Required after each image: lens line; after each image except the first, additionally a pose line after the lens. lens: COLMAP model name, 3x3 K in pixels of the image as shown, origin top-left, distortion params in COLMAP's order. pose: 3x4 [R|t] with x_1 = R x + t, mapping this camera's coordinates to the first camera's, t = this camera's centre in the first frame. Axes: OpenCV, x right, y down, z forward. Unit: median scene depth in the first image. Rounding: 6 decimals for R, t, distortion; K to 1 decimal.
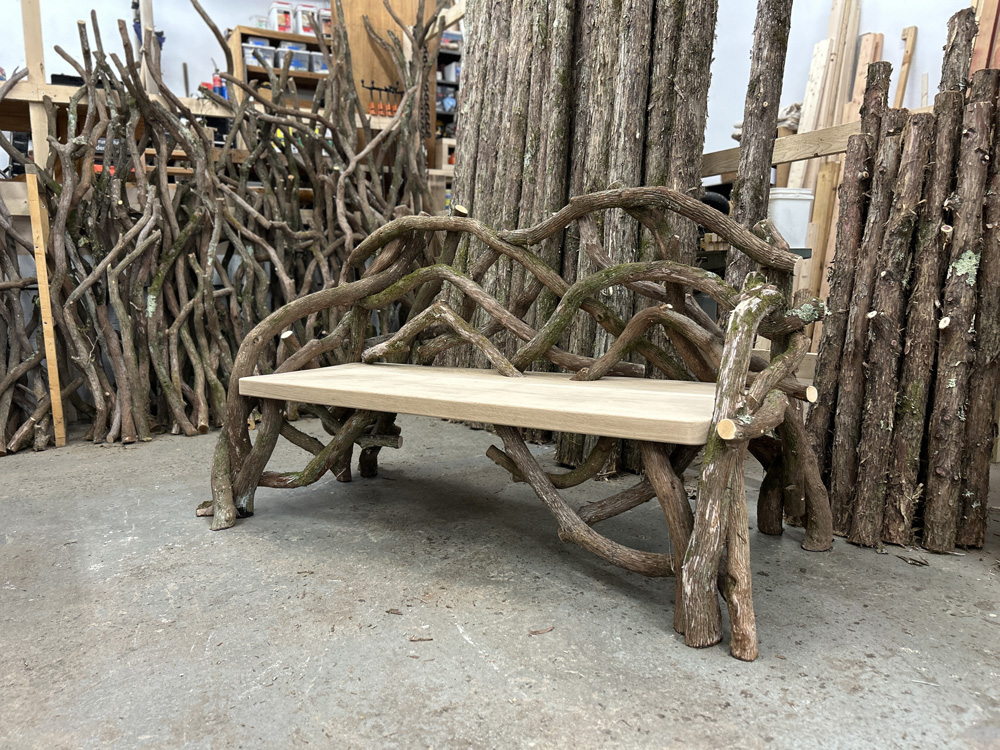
lens RADIAL K [[744.0, 0, 496.7], [0, 744.0, 377.1], [0, 0, 1]] dist [0.042816, -0.038285]
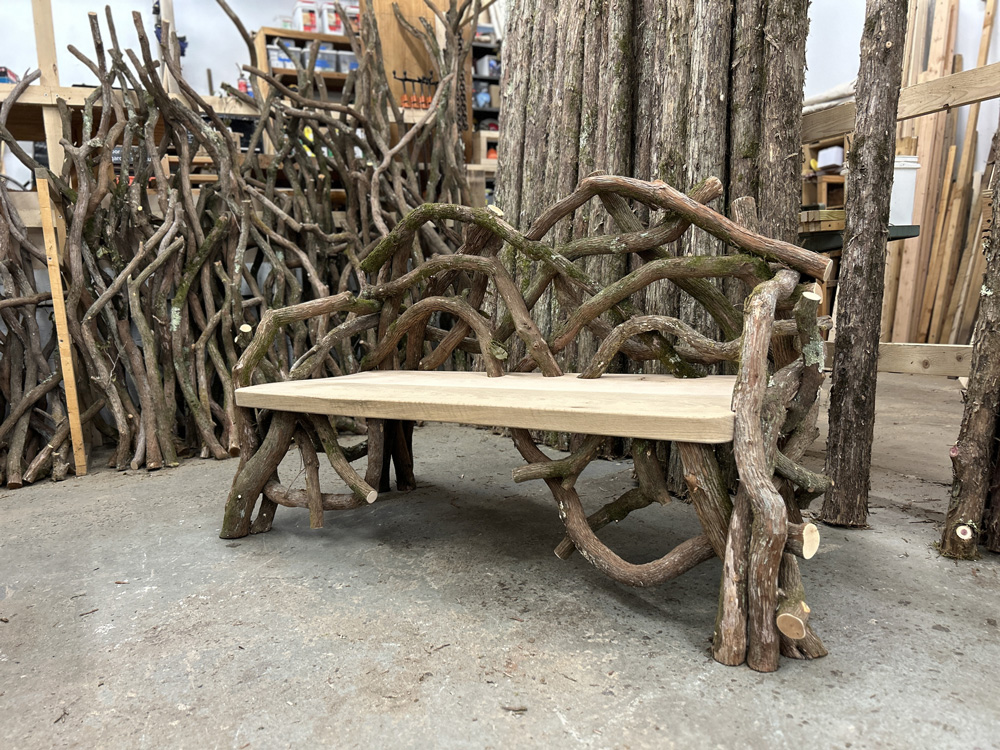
lens RADIAL K [[744.0, 0, 496.7], [0, 744.0, 377.1], [0, 0, 1]] dist [0.042816, -0.038285]
pose [[0.998627, -0.030790, -0.042386, -0.030073], [0.030313, 0.999470, -0.011849, -0.000815], [0.042728, 0.010548, 0.999031, 0.097831]]
